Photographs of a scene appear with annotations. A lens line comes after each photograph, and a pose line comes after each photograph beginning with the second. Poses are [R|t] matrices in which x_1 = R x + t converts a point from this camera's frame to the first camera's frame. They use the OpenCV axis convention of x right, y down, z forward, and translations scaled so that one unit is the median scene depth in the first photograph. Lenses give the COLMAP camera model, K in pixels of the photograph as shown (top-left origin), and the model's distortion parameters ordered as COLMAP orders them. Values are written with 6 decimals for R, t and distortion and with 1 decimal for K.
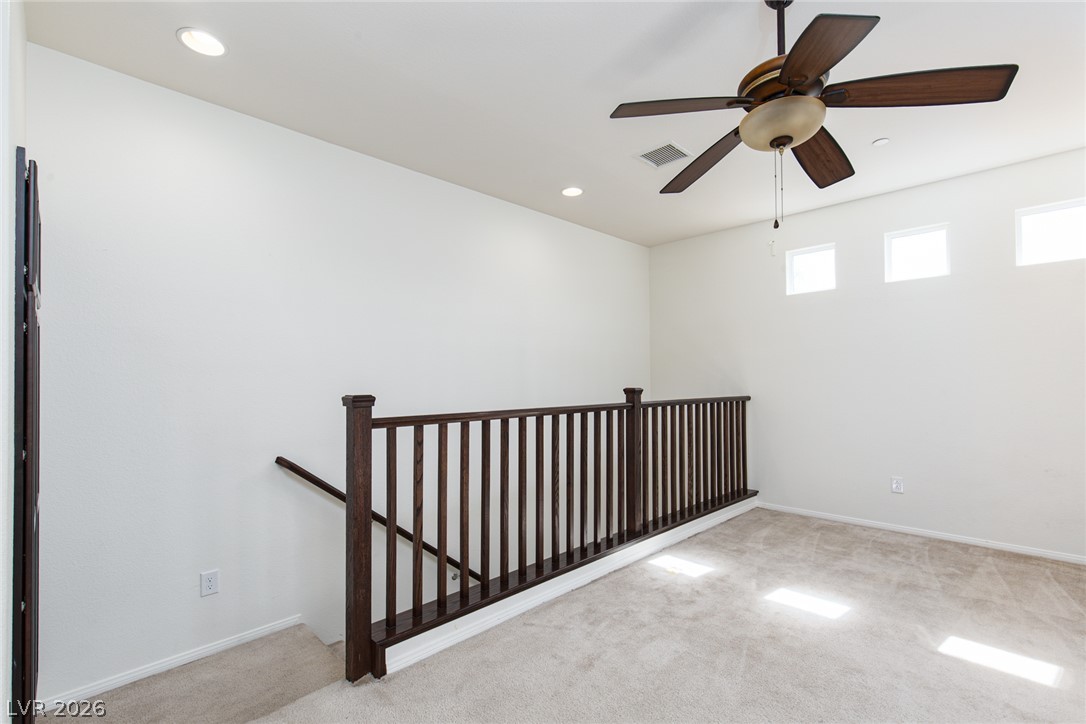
lens RADIAL K [[504.7, 0, 551.2], [0, 504.7, 387.3], [0, 0, 1]] dist [0.016325, -0.000314]
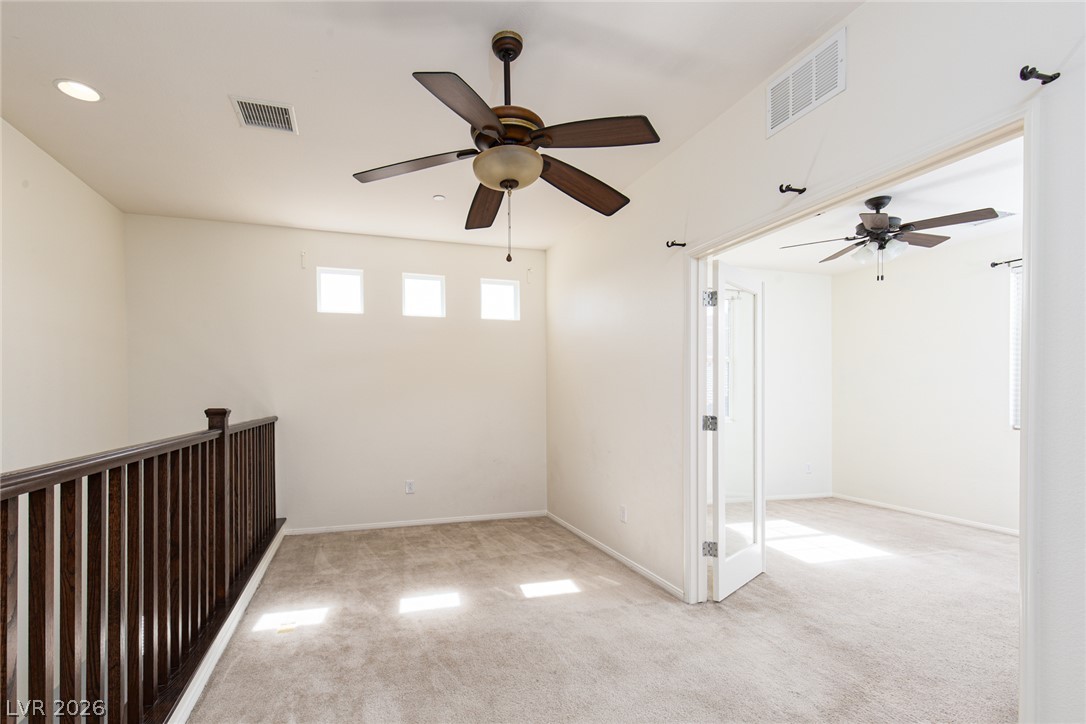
lens RADIAL K [[510.3, 0, 516.1], [0, 510.3, 409.1], [0, 0, 1]] dist [0.001478, 0.000316]
pose [[0.457885, -0.013696, 0.888906, -0.307071], [0.008590, 0.999903, 0.010981, -0.001358], [-0.888970, 0.002608, 0.457958, 0.266737]]
